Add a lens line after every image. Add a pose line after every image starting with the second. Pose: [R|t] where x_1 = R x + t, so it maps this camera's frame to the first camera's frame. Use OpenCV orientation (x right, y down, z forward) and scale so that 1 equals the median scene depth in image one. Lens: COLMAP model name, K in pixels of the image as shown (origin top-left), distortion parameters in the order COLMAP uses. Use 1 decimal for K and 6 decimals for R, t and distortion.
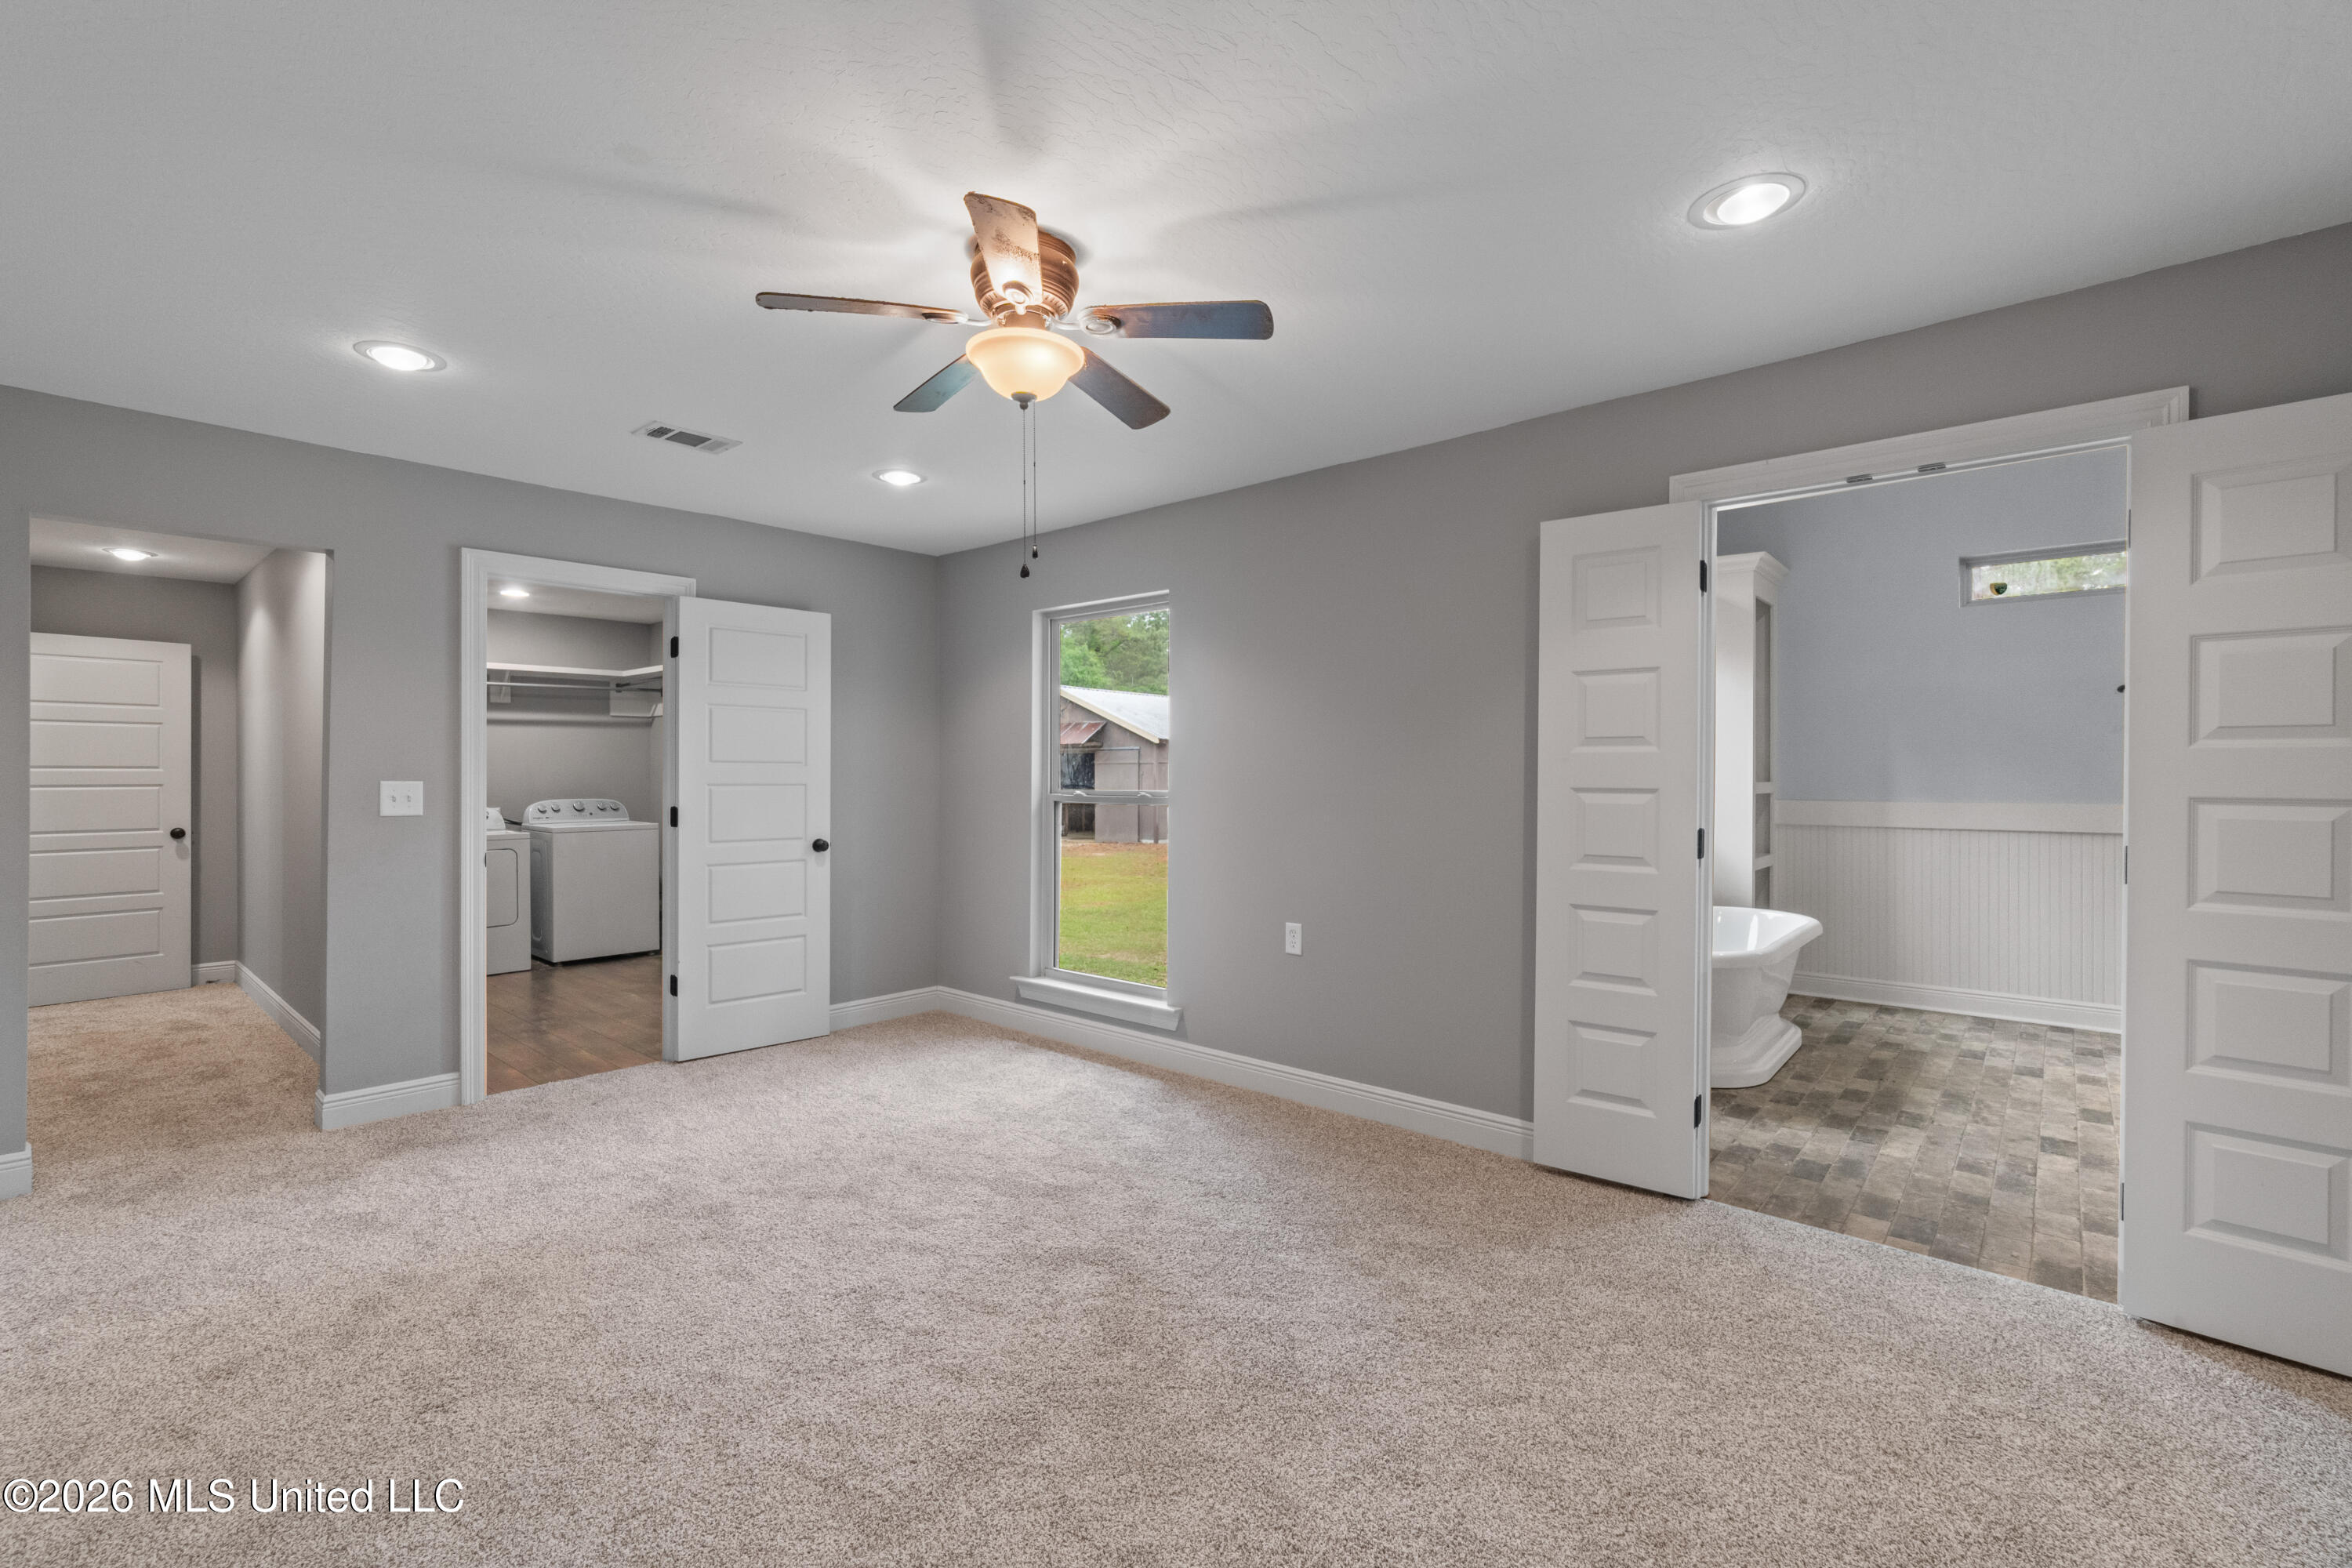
lens RADIAL K [[1030.6, 0, 1170.5], [0, 1030.6, 774.7], [0, 0, 1]] dist [-0.002137, -0.000342]
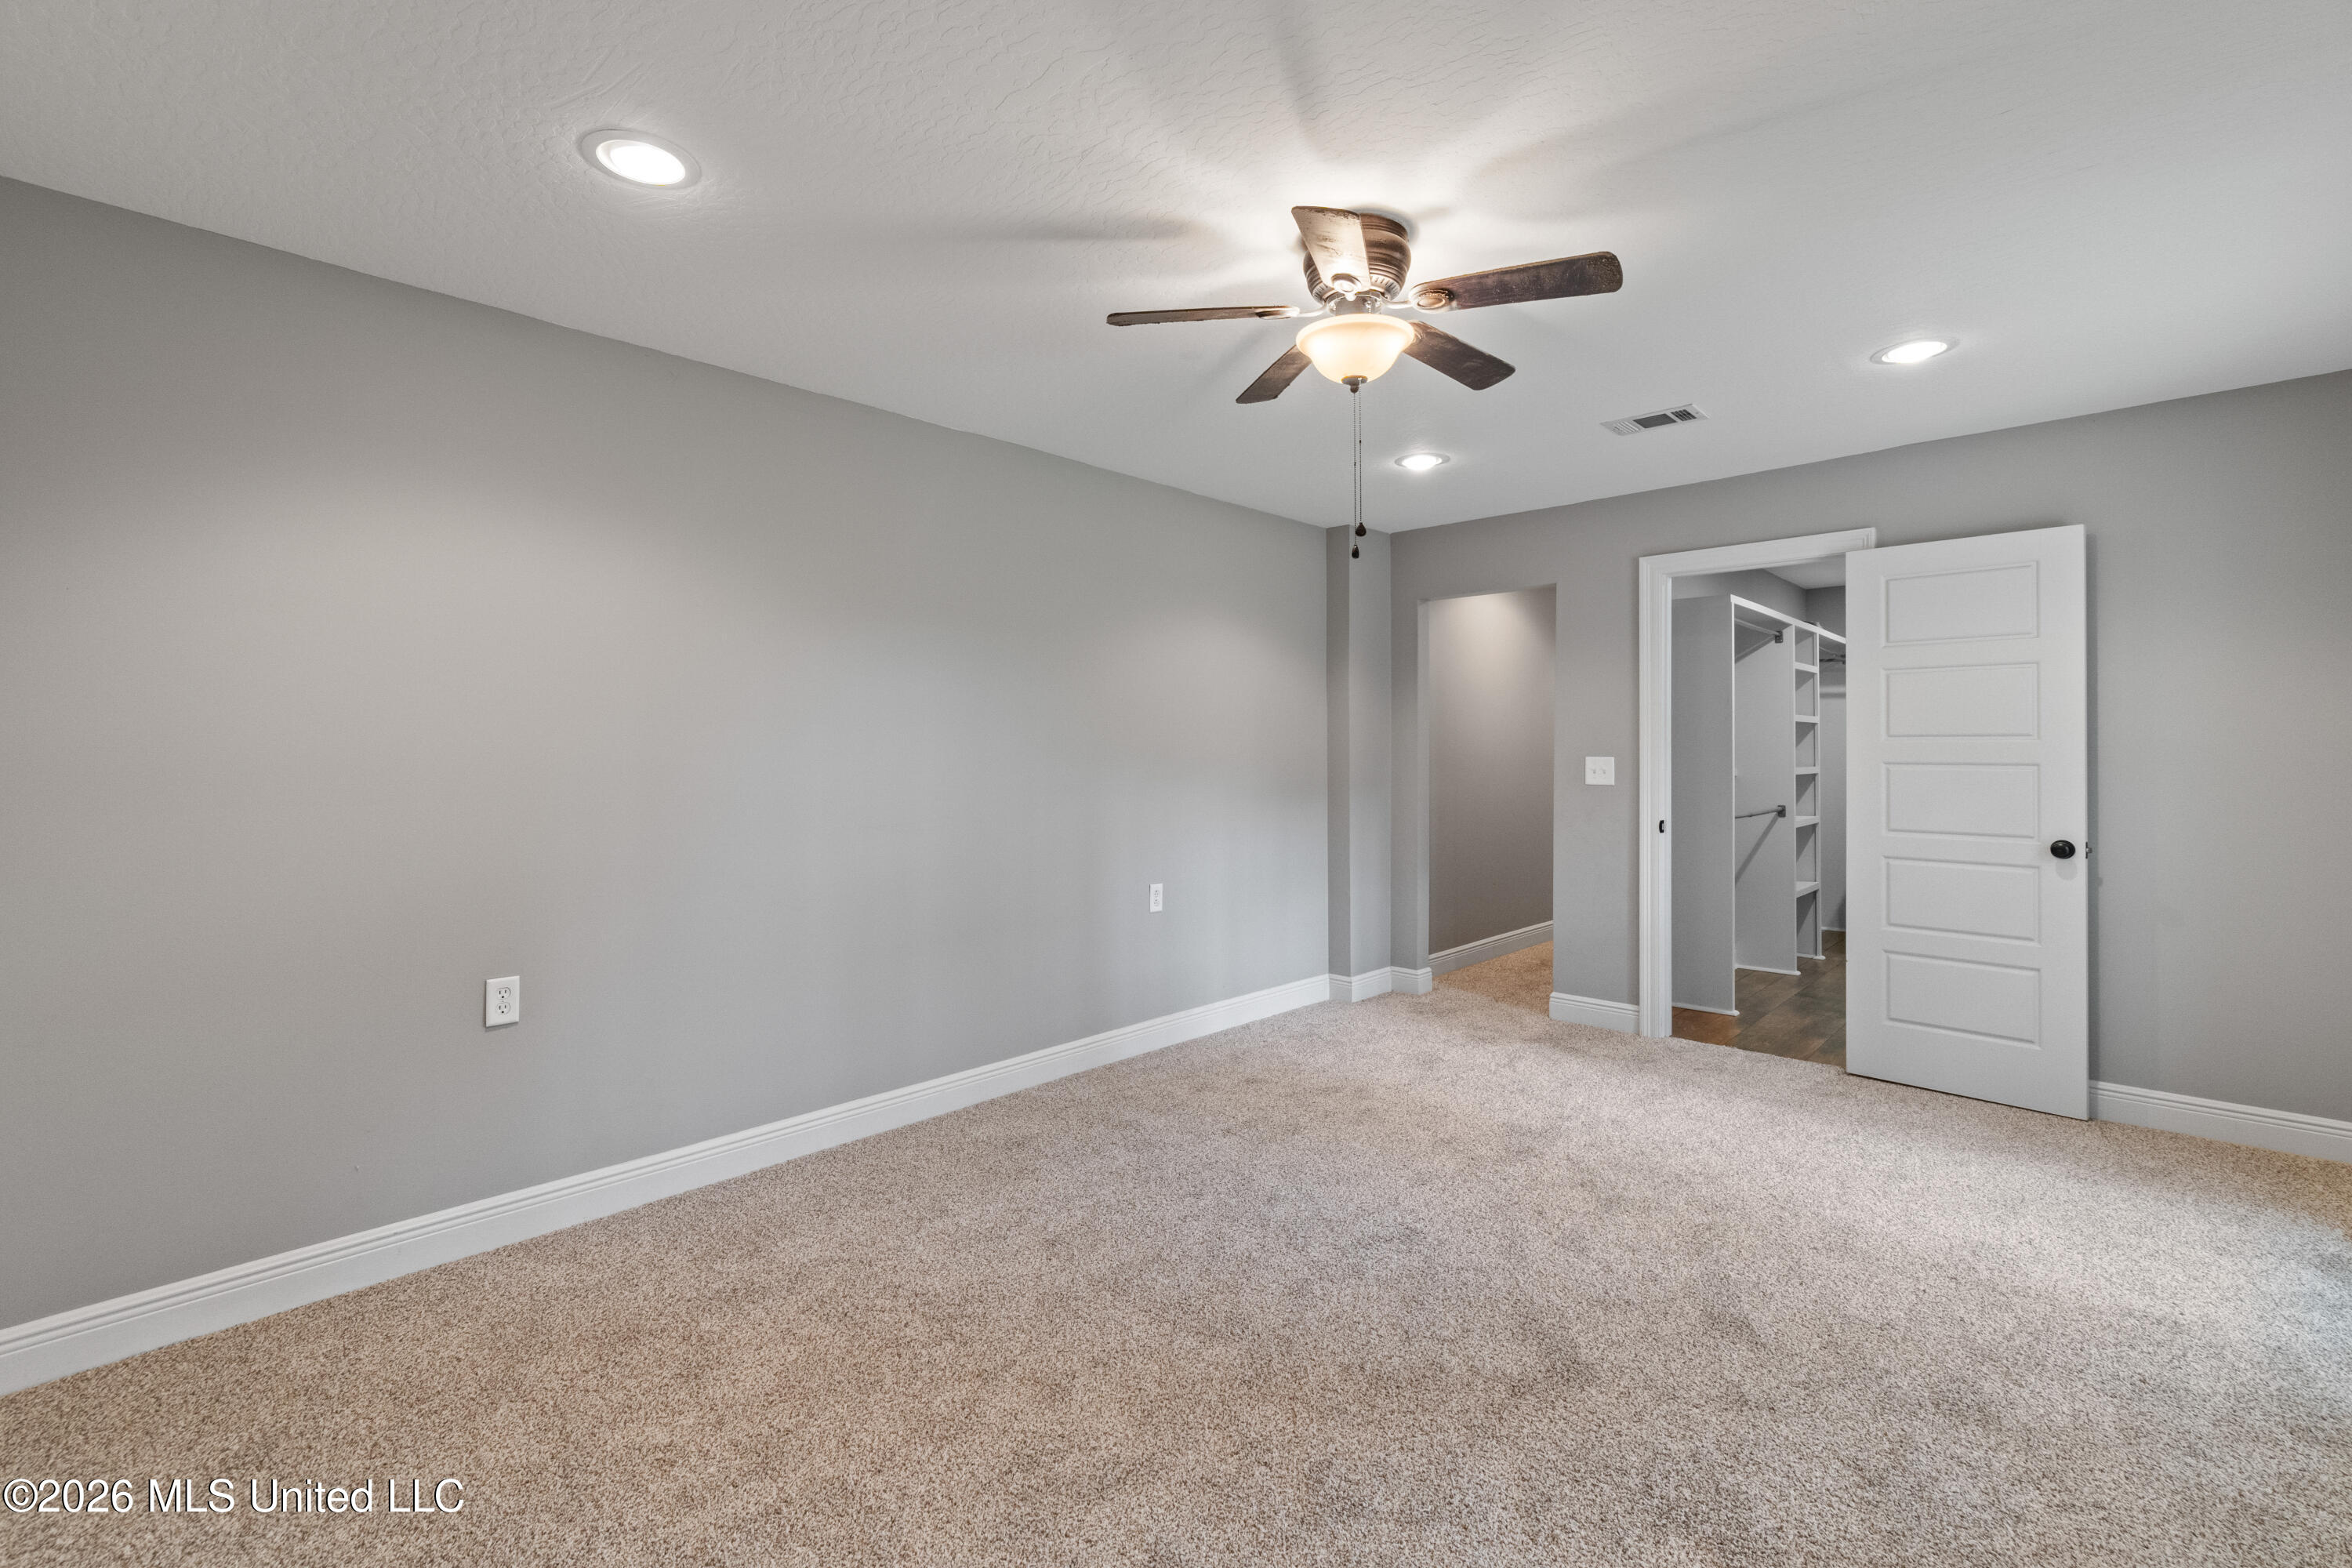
lens RADIAL K [[1074.0, 0, 1180.7], [0, 1074.0, 756.4], [0, 0, 1]] dist [0.000115, 0.000581]
pose [[-0.043044, 0.004558, -0.999063, 0.565380], [0.002397, 0.999987, 0.004459, -0.001532], [0.999070, -0.002203, -0.043054, 0.549039]]
